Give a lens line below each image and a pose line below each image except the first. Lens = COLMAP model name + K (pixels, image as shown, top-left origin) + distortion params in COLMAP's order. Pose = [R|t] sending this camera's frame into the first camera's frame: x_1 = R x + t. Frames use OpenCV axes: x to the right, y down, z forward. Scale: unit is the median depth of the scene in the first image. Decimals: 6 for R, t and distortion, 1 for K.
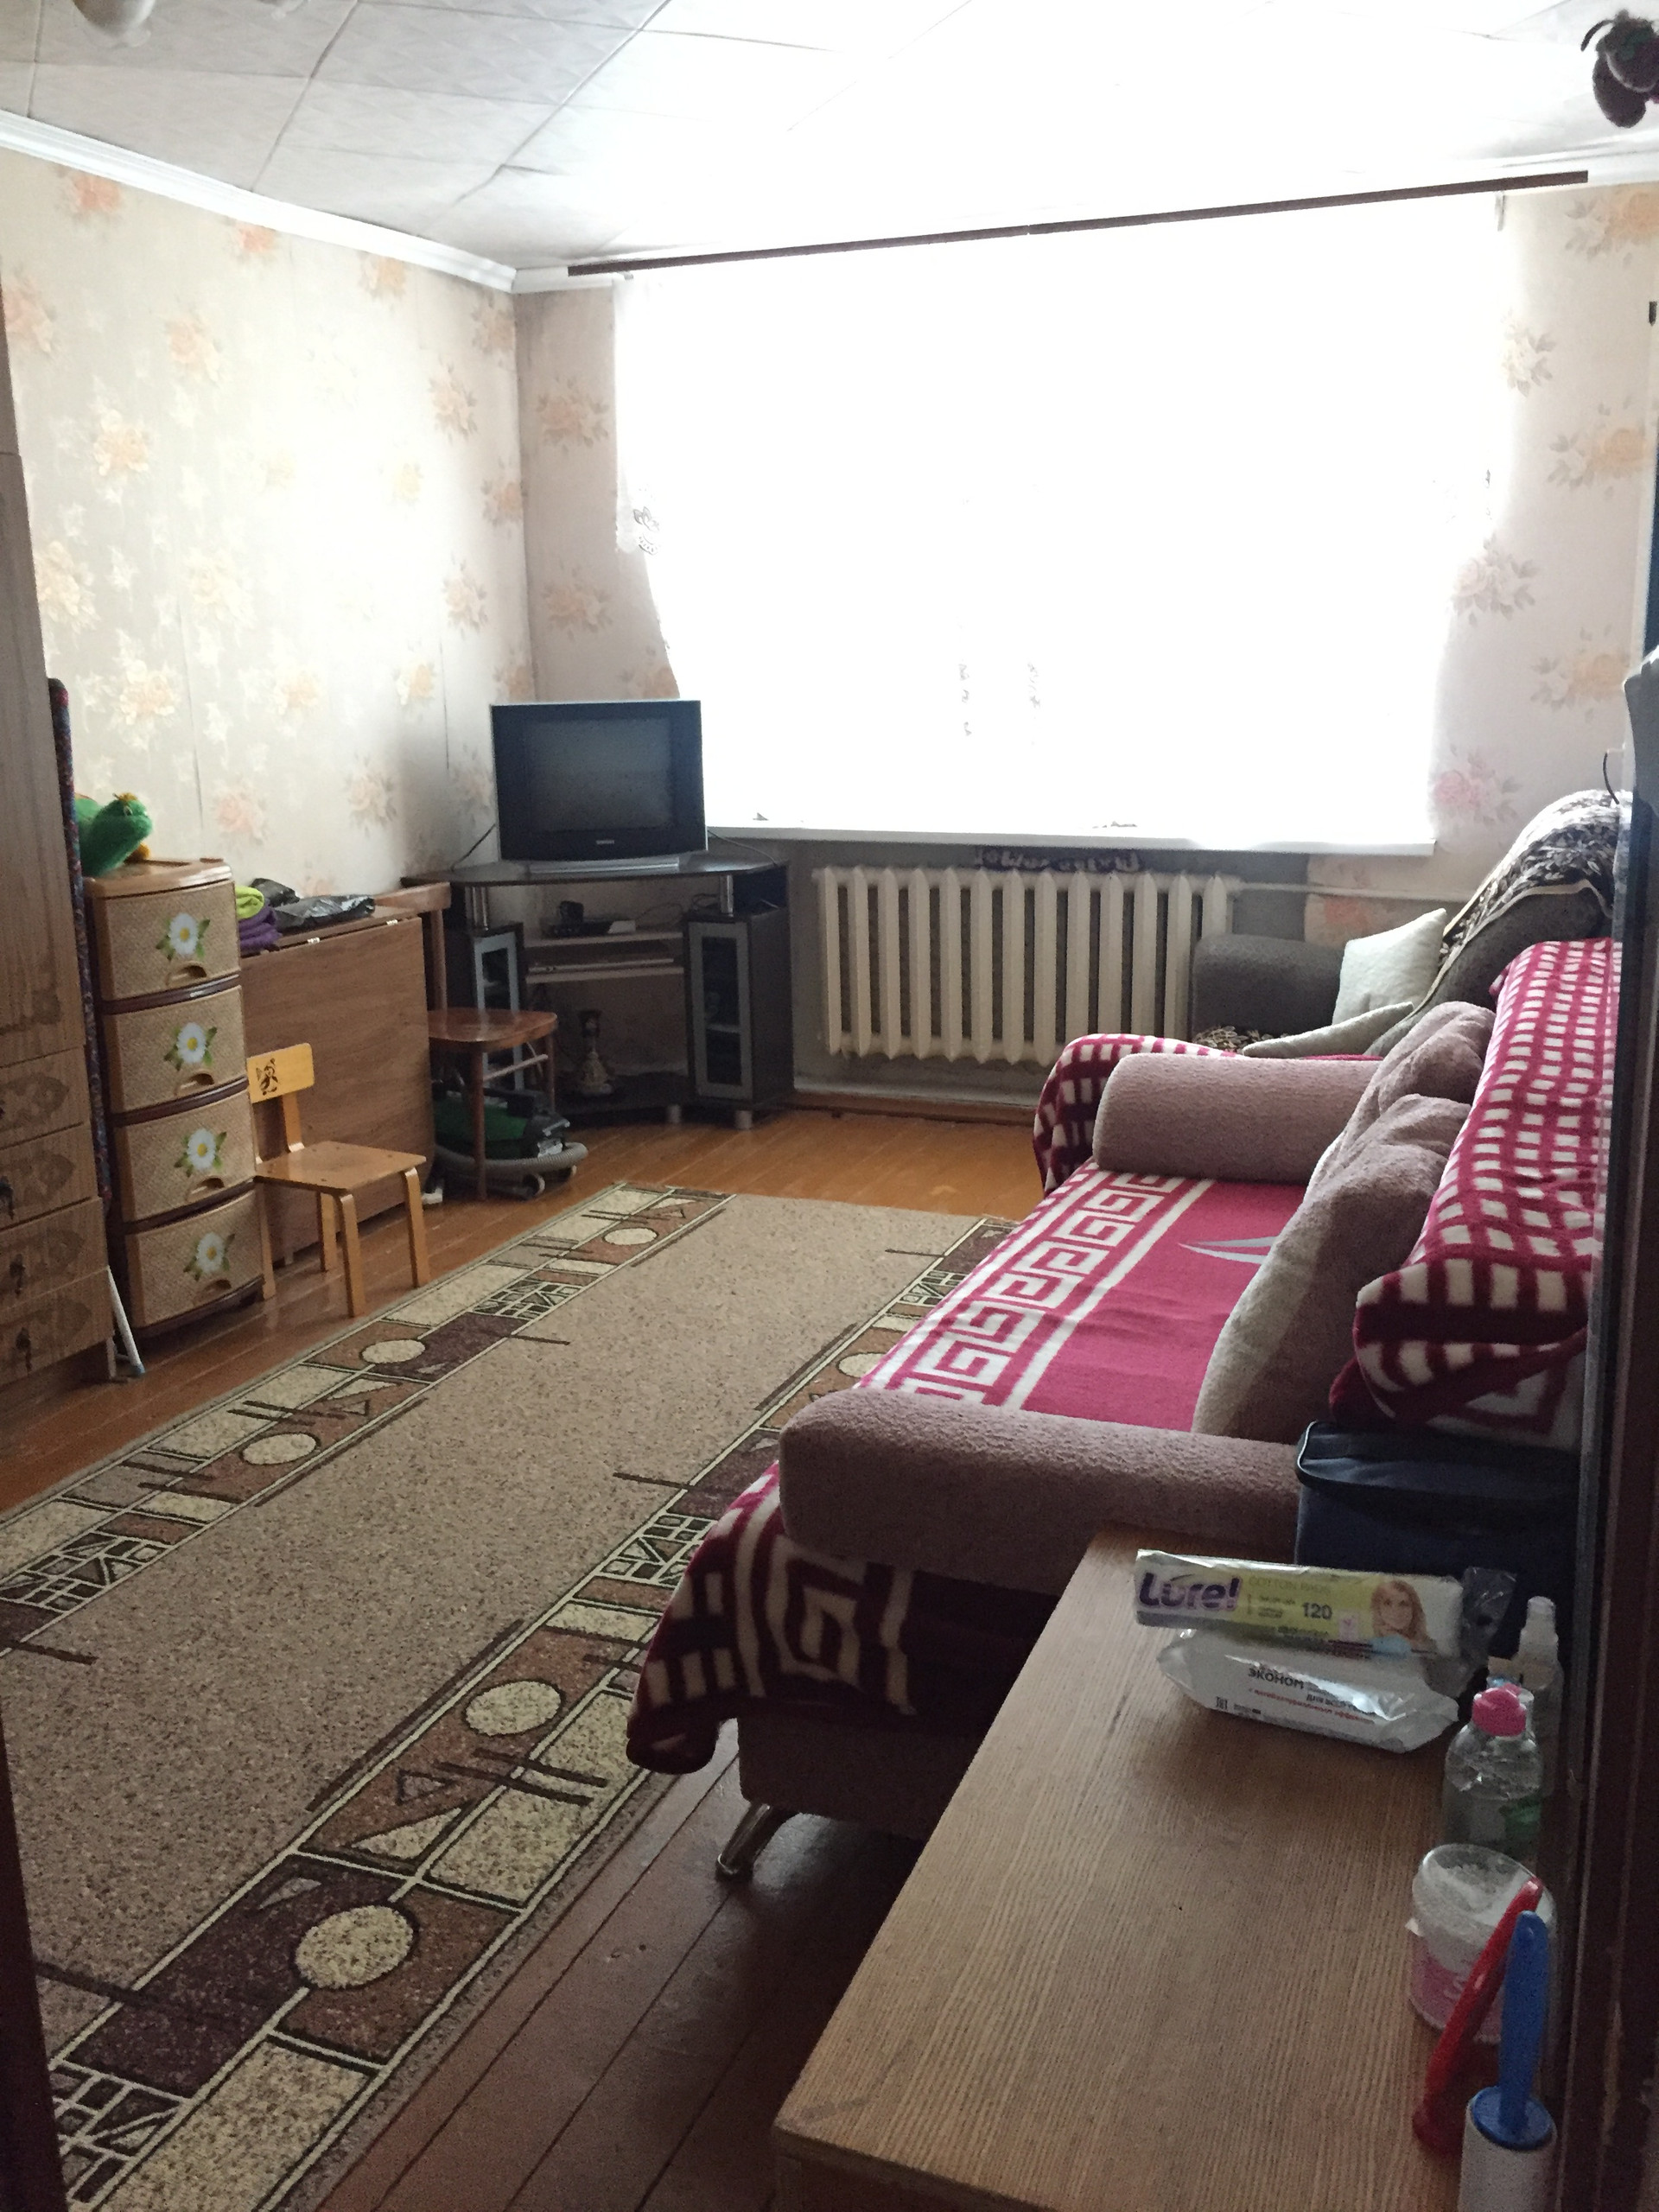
lens RADIAL K [[1949.6, 0, 829.5], [0, 1949.6, 1106.0], [0, 0, 1]] dist [-0.001336, -0.008723]
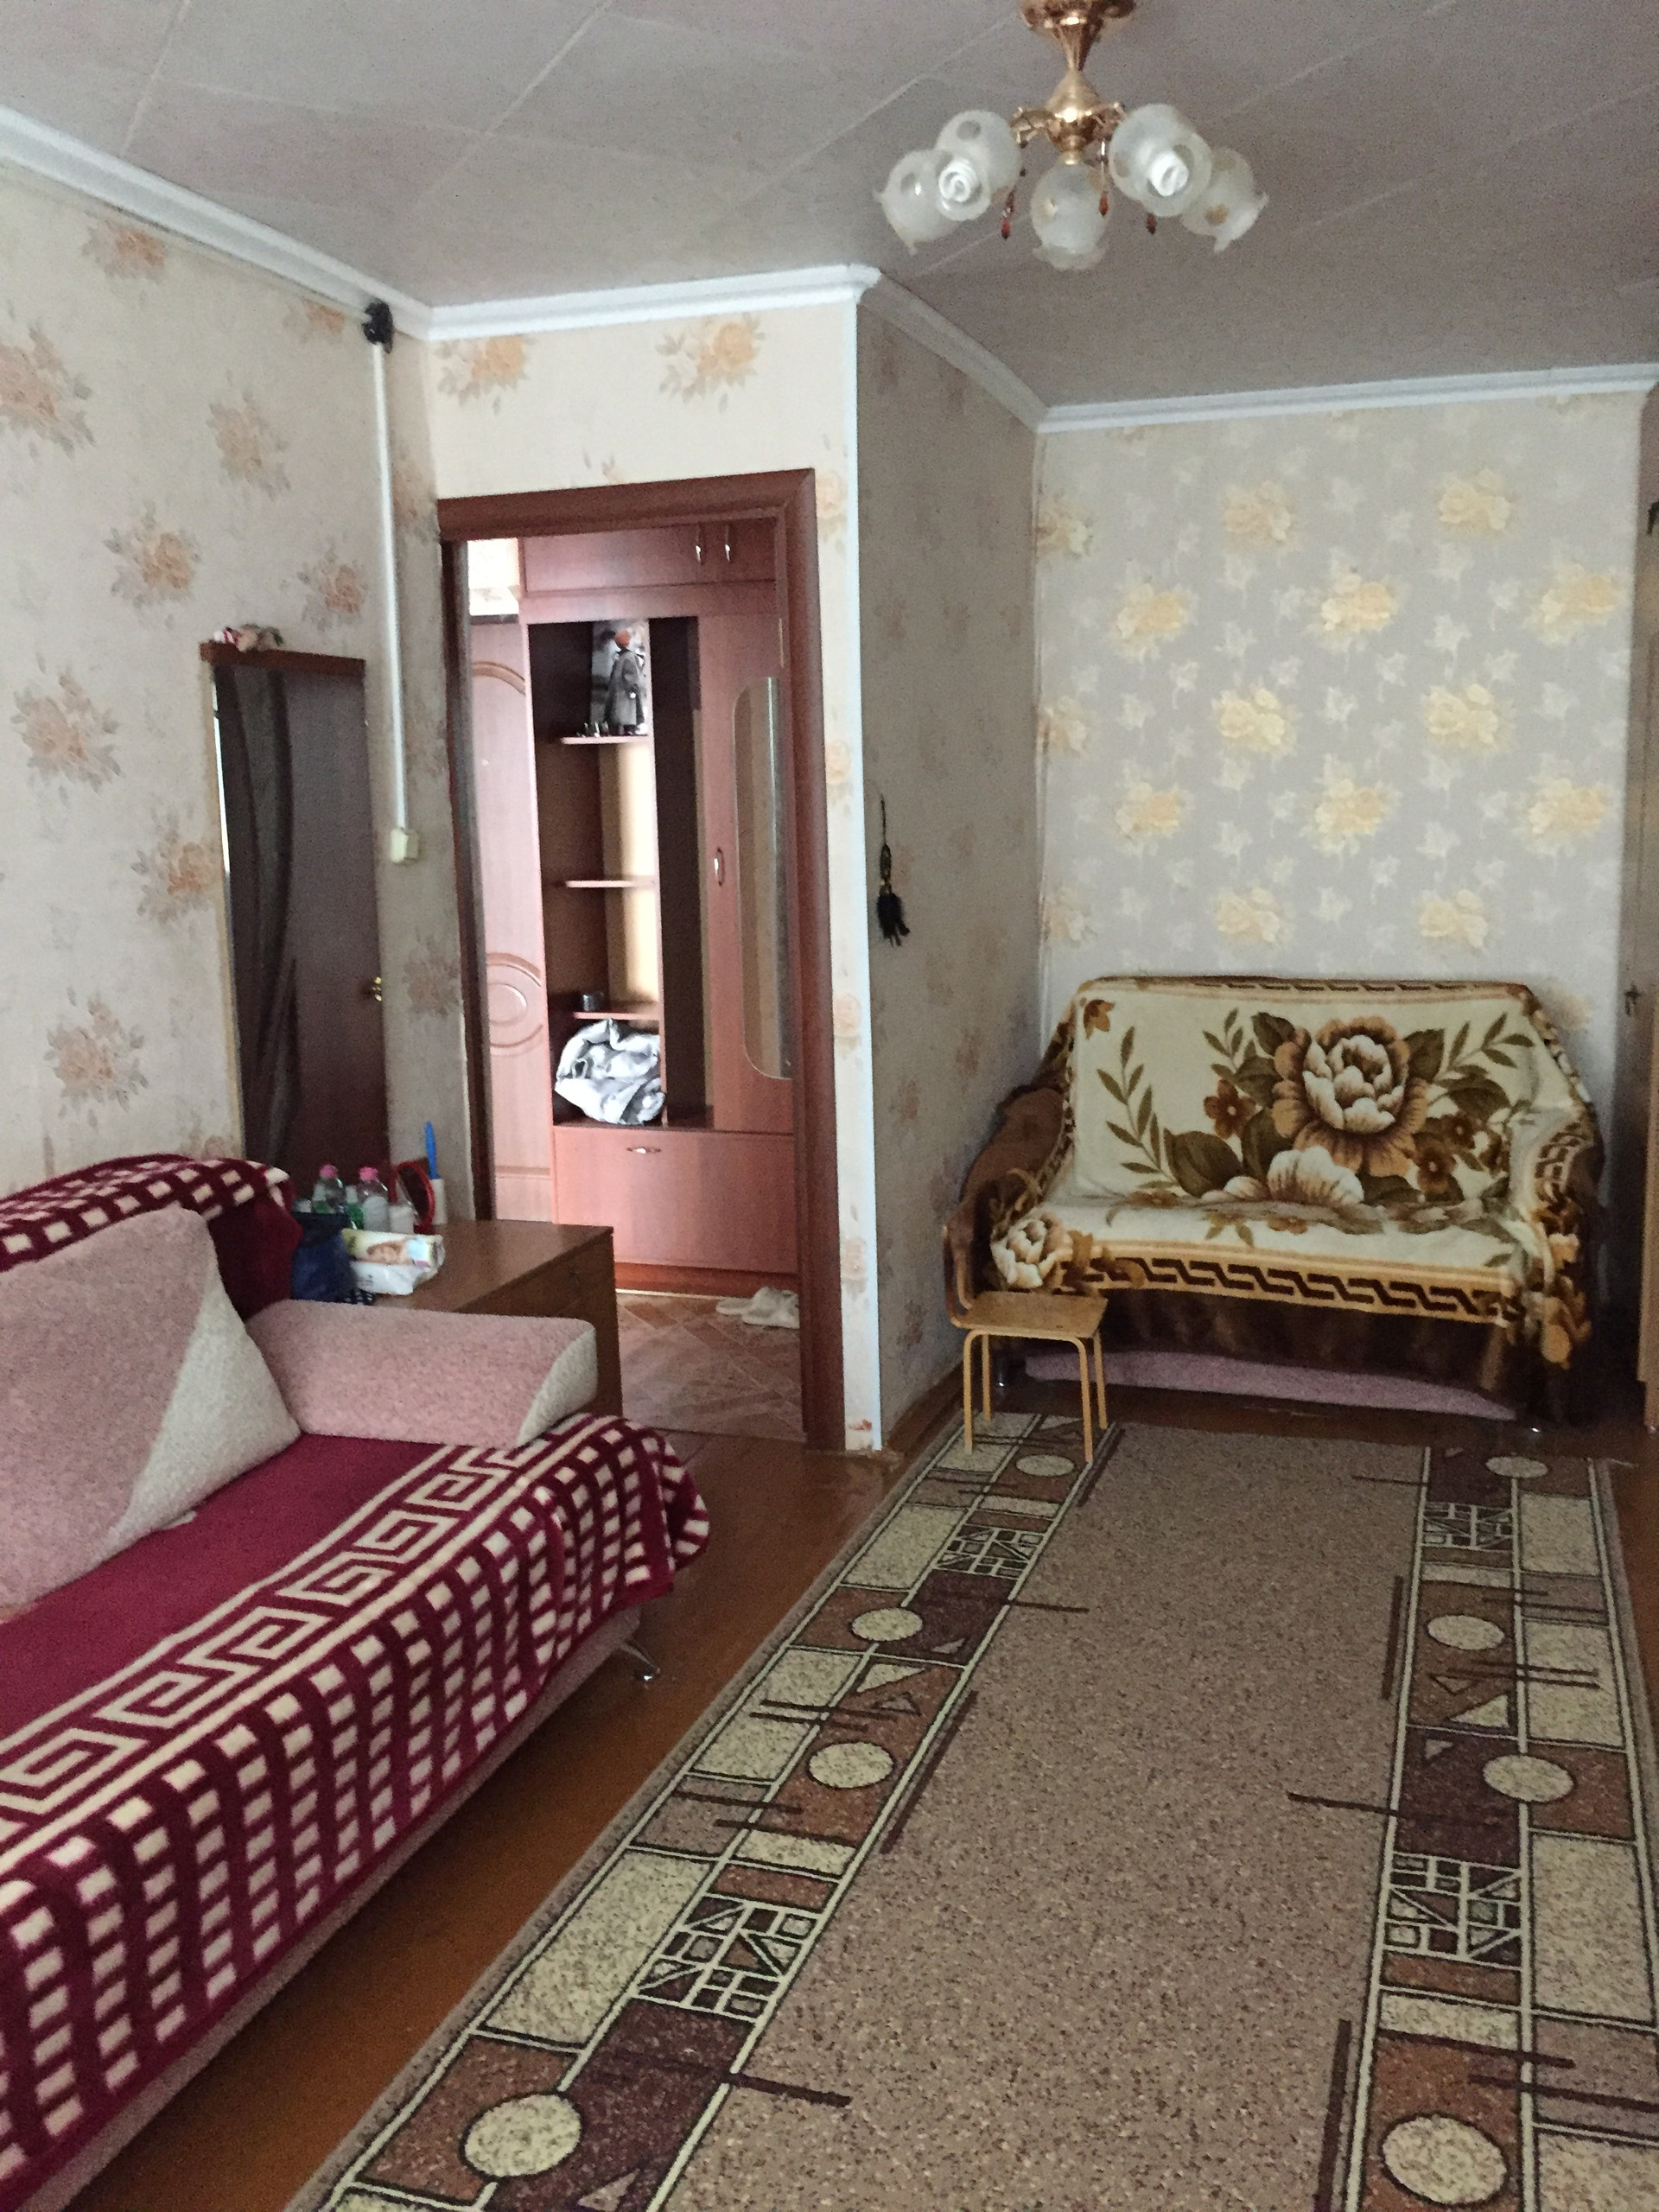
lens RADIAL K [[1949.6, 0, 829.5], [0, 1949.6, 1106.0], [0, 0, 1]] dist [-0.001336, -0.008723]
pose [[-0.997817, 0.038643, -0.053551, -0.098093], [0.015505, 0.925335, 0.378833, -0.423524], [0.064192, 0.377176, -0.923914, 1.748106]]
